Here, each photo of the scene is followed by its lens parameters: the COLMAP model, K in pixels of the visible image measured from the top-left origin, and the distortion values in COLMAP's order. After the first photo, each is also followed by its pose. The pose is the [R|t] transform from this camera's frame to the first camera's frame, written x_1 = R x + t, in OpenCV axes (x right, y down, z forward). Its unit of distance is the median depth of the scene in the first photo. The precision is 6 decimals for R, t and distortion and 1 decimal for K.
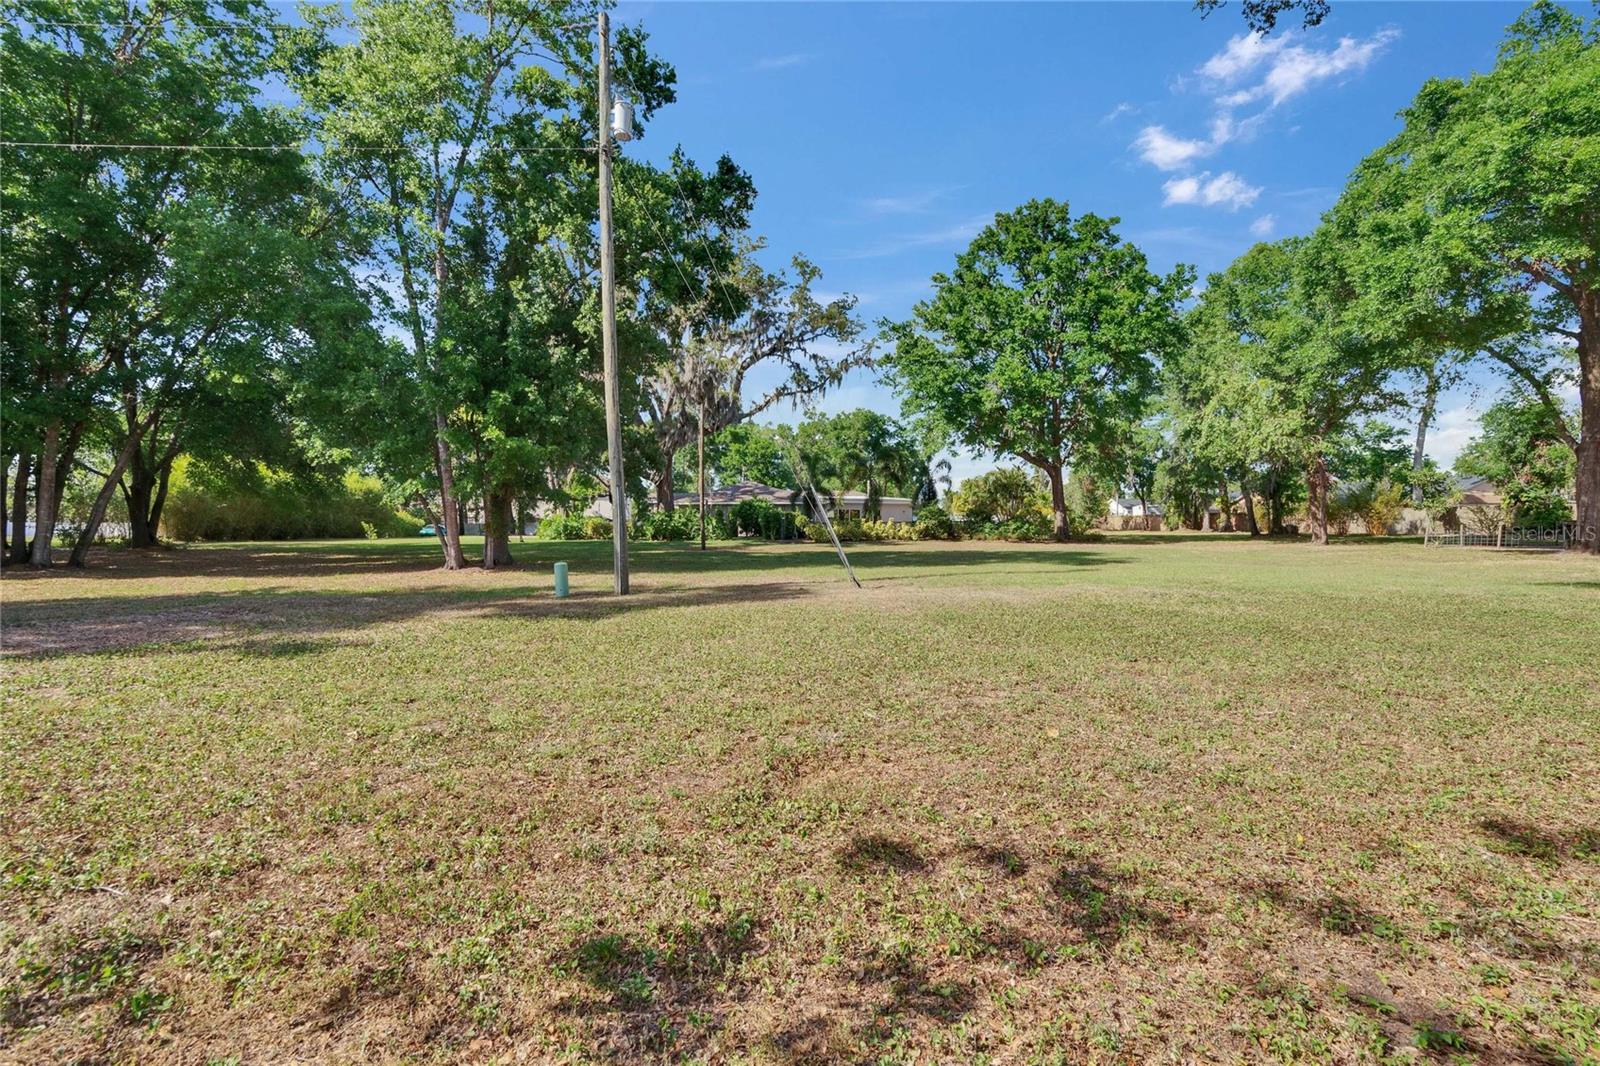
lens RADIAL K [[695.6, 0, 796.8], [0, 695.6, 544.3], [0, 0, 1]] dist [-0.000748, -0.000405]
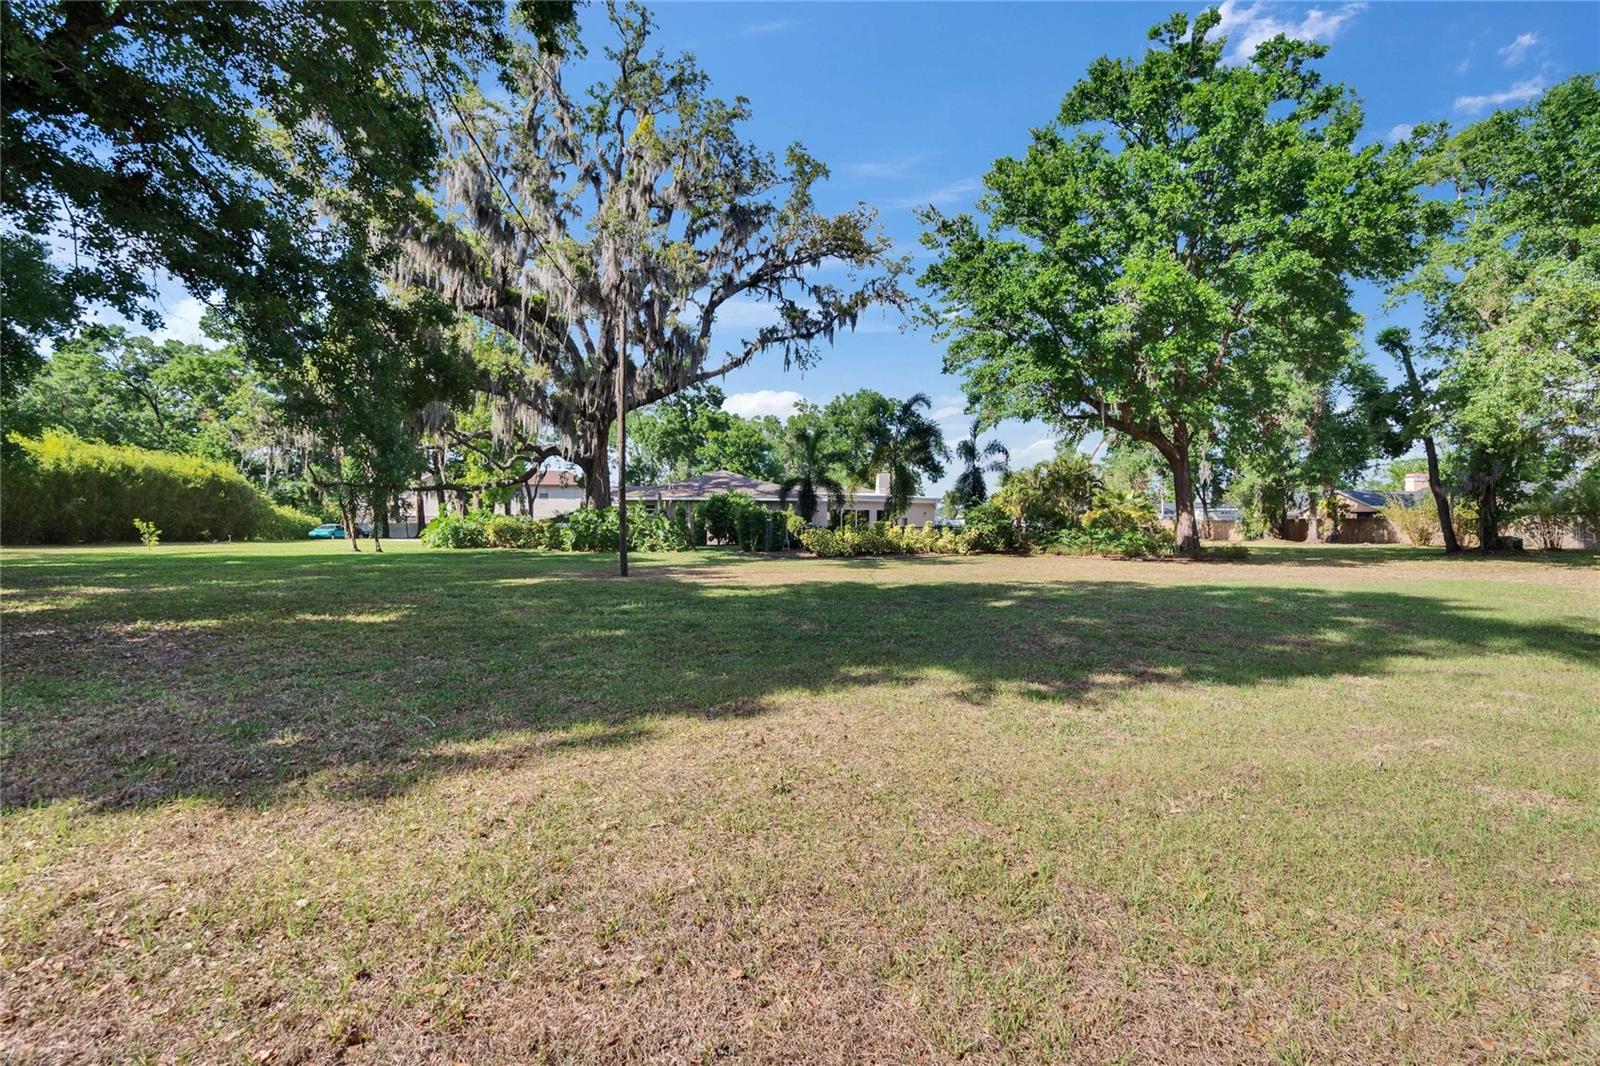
lens RADIAL K [[695.6, 0, 796.8], [0, 695.6, 544.3], [0, 0, 1]] dist [-0.000748, -0.000405]
pose [[0.999770, 0.009253, 0.019346, -0.005138], [-0.009175, 0.999949, -0.004108, -0.010656], [-0.019383, 0.003930, 0.999804, 0.301747]]
